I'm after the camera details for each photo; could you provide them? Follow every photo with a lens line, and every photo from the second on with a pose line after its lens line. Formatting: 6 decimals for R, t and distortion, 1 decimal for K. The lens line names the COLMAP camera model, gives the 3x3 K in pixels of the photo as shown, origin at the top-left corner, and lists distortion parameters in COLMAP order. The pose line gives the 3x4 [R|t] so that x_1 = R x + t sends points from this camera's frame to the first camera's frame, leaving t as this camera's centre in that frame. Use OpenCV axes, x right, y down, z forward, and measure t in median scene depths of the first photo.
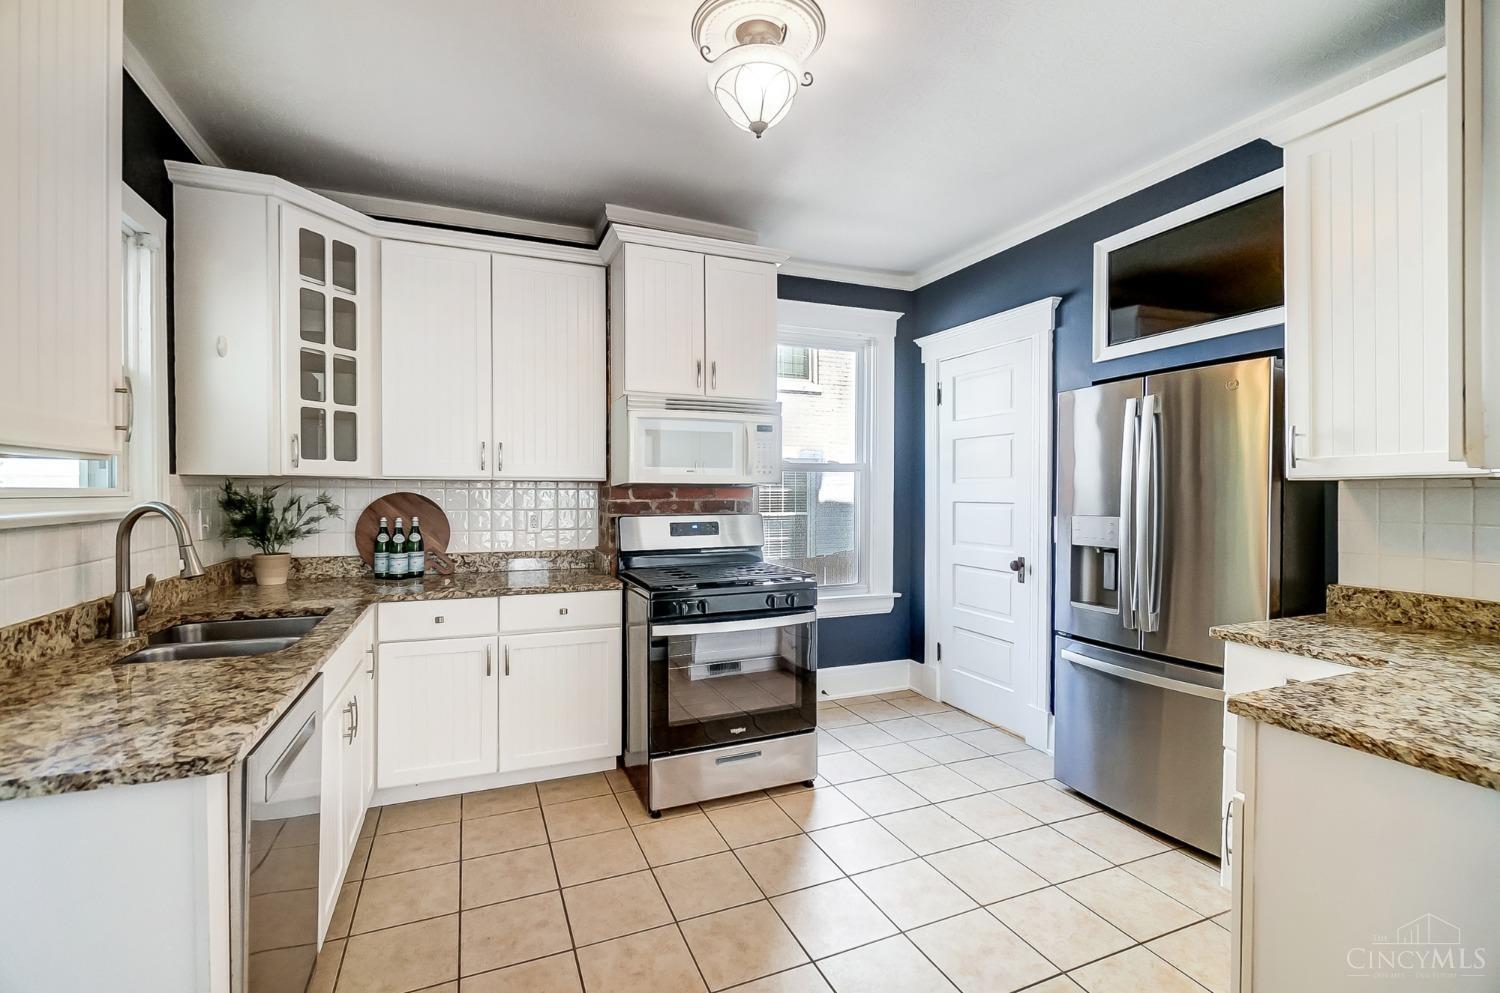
lens RADIAL K [[666.8, 0, 753.1], [0, 666.8, 495.5], [0, 0, 1]] dist [-0.017822, 0.002415]
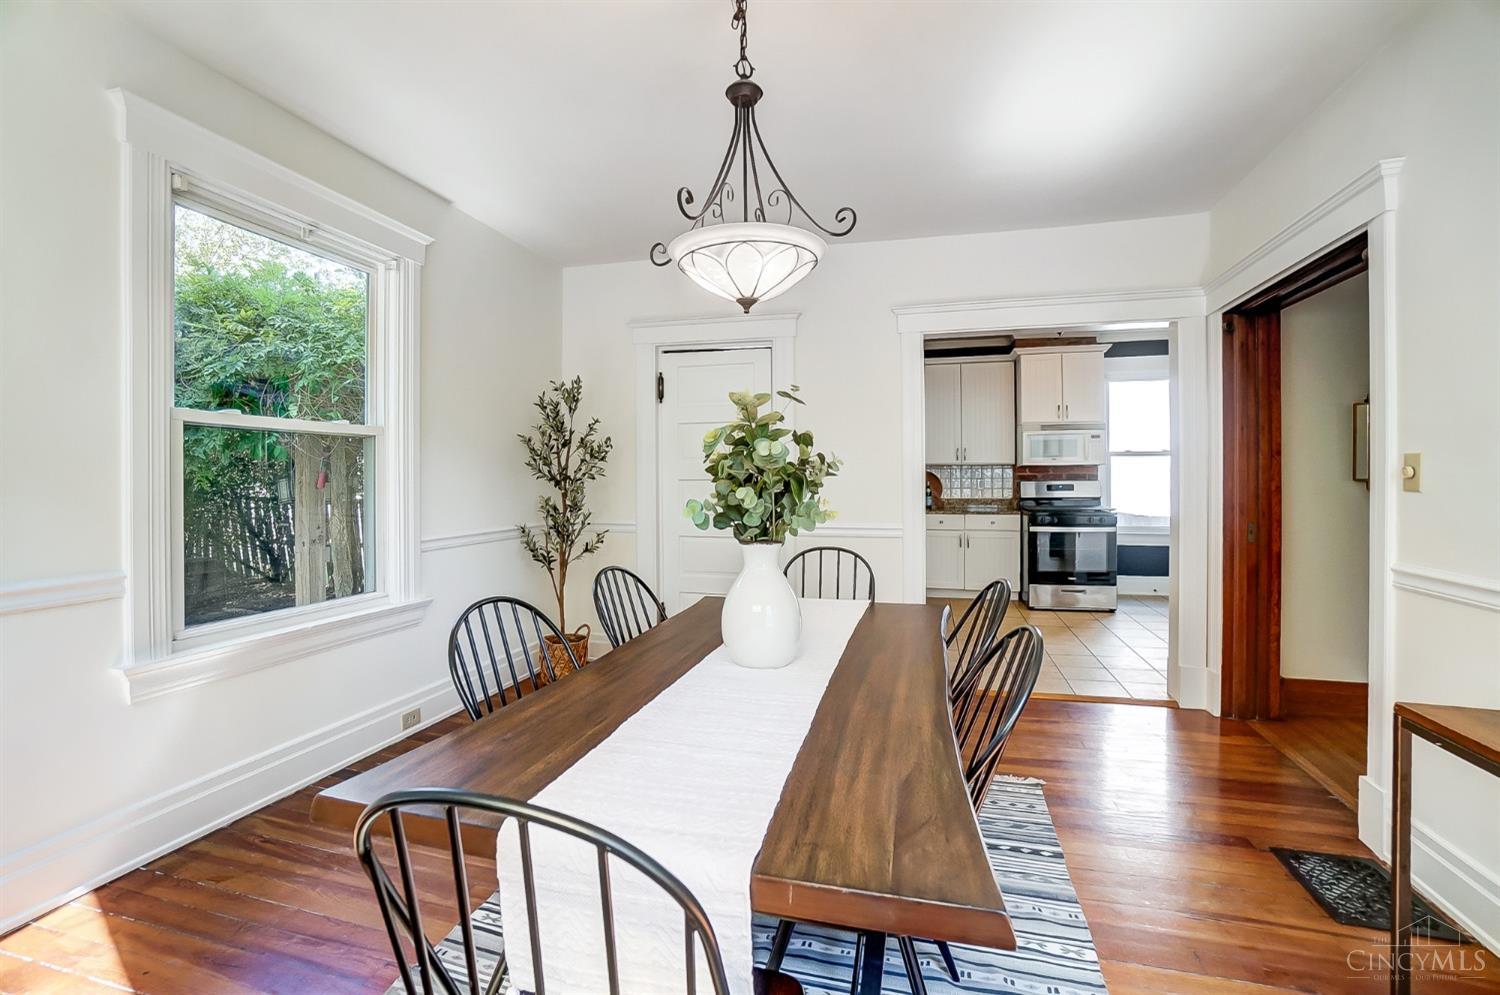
lens RADIAL K [[666.8, 0, 758.2], [0, 666.8, 474.2], [0, 0, 1]] dist [-0.017822, 0.002415]
pose [[0.787676, -0.006704, -0.616053, 0.437160], [0.007090, 0.999973, -0.001816, 0.007221], [0.616049, -0.002938, 0.787703, -1.152535]]
